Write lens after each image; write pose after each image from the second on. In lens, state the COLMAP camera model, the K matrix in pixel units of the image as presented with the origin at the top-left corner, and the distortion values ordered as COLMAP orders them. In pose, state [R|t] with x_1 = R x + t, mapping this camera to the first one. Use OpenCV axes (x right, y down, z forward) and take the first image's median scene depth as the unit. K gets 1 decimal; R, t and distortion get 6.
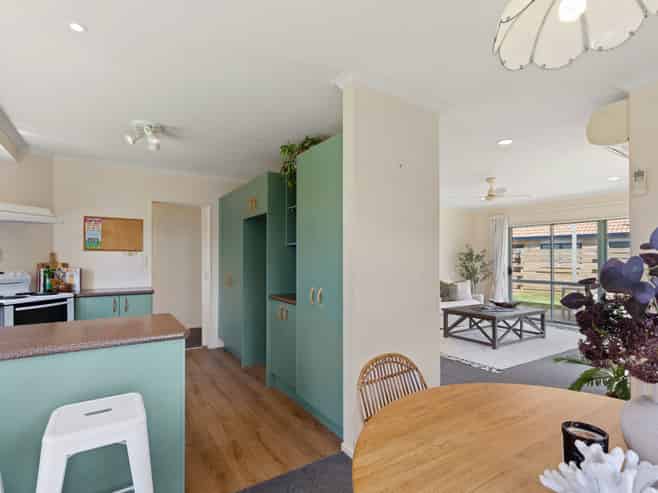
lens RADIAL K [[339.3, 0, 325.8], [0, 339.3, 255.9], [0, 0, 1]] dist [0.005706, 0.000304]
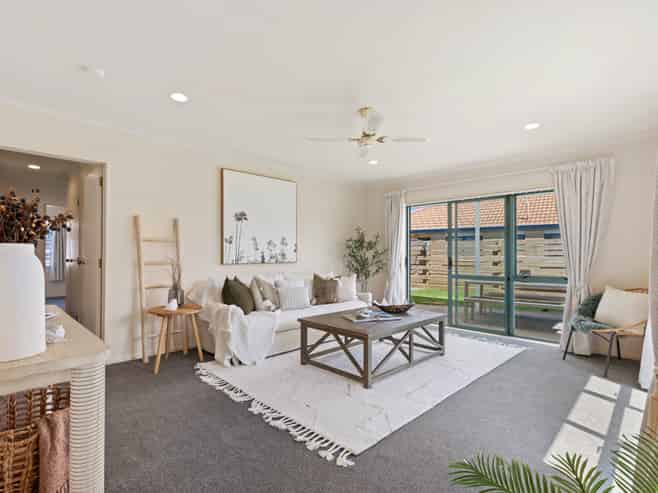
lens RADIAL K [[339.3, 0, 327.0], [0, 339.3, 250.9], [0, 0, 1]] dist [0.005706, 0.000304]
pose [[0.975547, 0.012525, 0.219434, 0.195551], [-0.012641, 0.999920, -0.000874, 0.021894], [-0.219428, -0.001921, 0.975627, 0.284748]]
